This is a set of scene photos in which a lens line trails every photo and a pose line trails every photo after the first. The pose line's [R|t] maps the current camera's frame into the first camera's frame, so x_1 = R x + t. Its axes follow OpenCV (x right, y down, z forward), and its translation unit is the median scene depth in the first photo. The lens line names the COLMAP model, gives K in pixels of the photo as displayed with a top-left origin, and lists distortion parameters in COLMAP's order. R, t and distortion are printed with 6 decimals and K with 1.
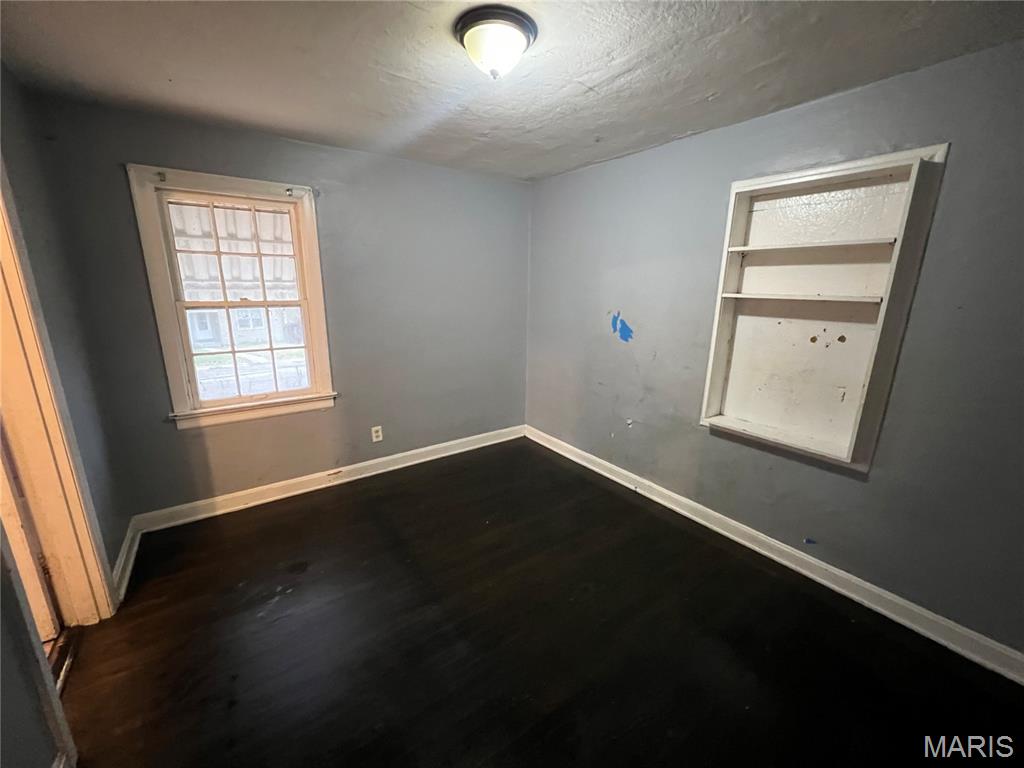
lens RADIAL K [[411.9, 0, 503.5], [0, 411.9, 390.3], [0, 0, 1]] dist [-0.004388, 0.001242]
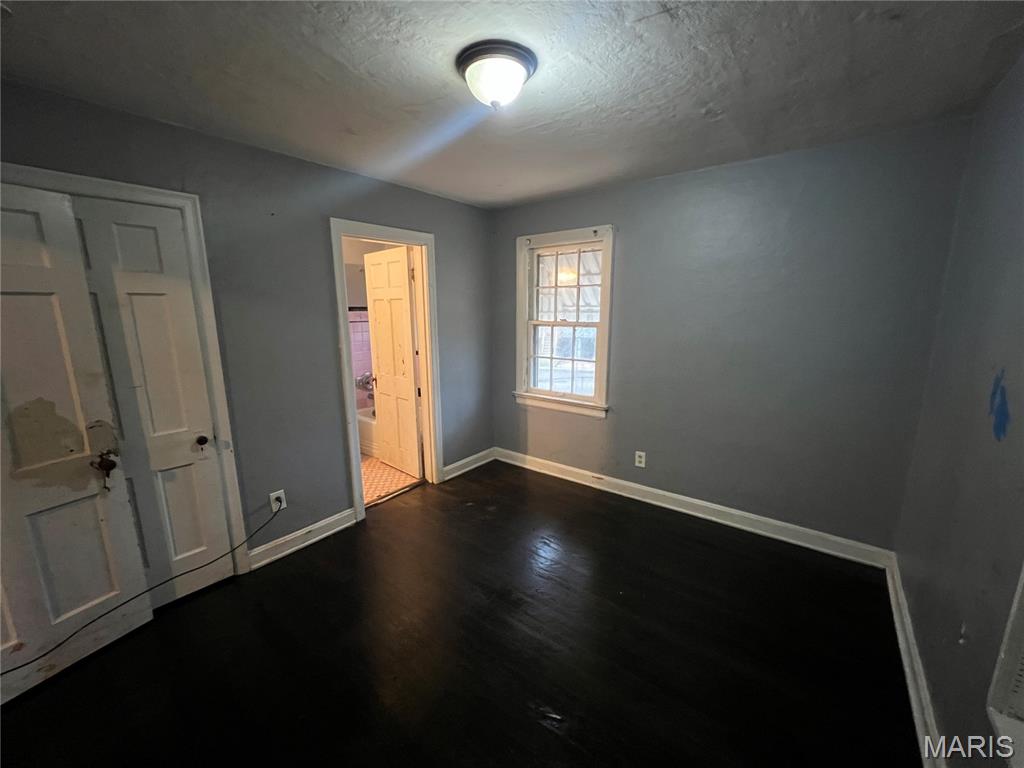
lens RADIAL K [[411.9, 0, 519.8], [0, 411.9, 388.5], [0, 0, 1]] dist [-0.004388, 0.001242]
pose [[0.286614, 0.175402, -0.941853, 0.598842], [-0.225868, 0.967757, 0.111493, -0.119626], [0.931040, 0.180779, 0.316990, 0.470939]]
